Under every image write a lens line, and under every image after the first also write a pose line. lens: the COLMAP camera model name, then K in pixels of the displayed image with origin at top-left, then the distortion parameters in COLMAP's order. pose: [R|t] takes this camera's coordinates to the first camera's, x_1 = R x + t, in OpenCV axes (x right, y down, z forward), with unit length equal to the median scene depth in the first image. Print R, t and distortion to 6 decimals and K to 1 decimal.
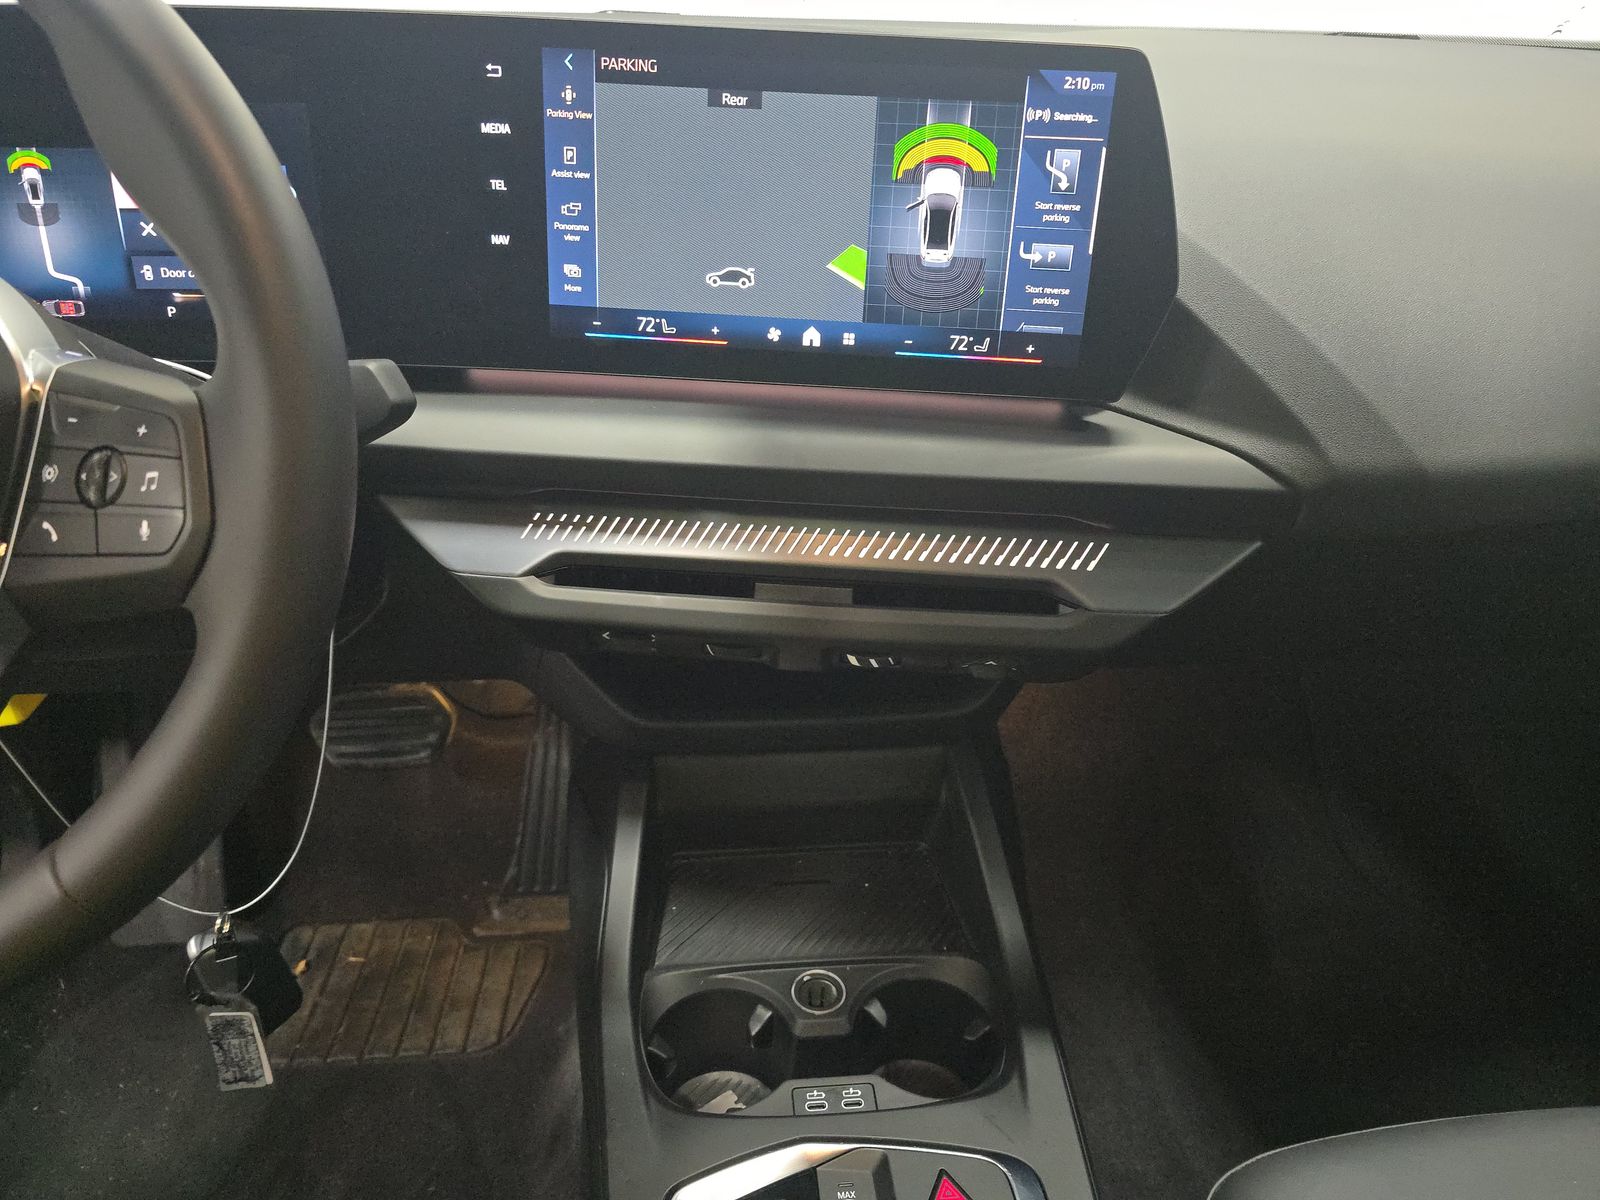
lens RADIAL K [[1078.1, 0, 720.6], [0, 1078.1, 597.4], [0, 0, 1]] dist [0.027853, -0.027061]
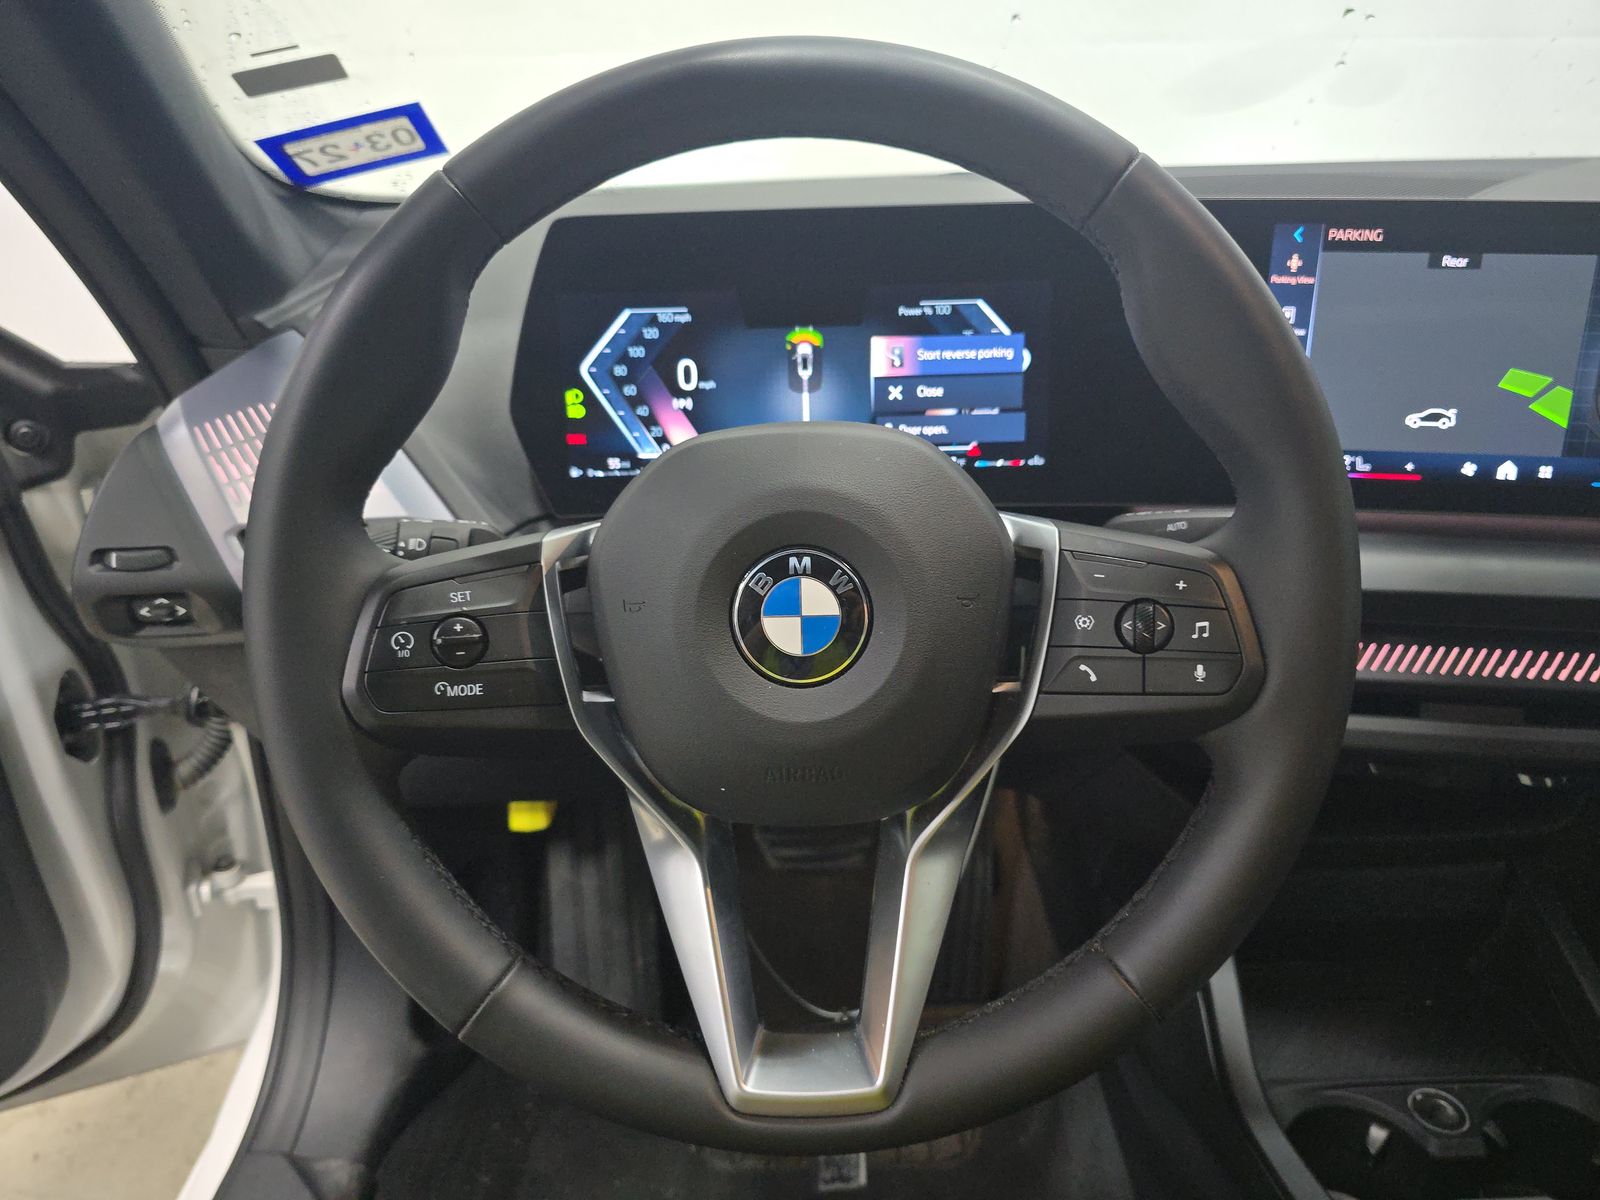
lens RADIAL K [[1078.1, 0, 798.1], [0, 1078.1, 602.8], [0, 0, 1]] dist [0.027853, -0.027061]
pose [[0.996076, -0.010610, -0.087861, -0.531044], [0.003139, 0.996399, -0.084736, -0.024936], [0.088444, 0.084127, 0.992522, -0.111010]]
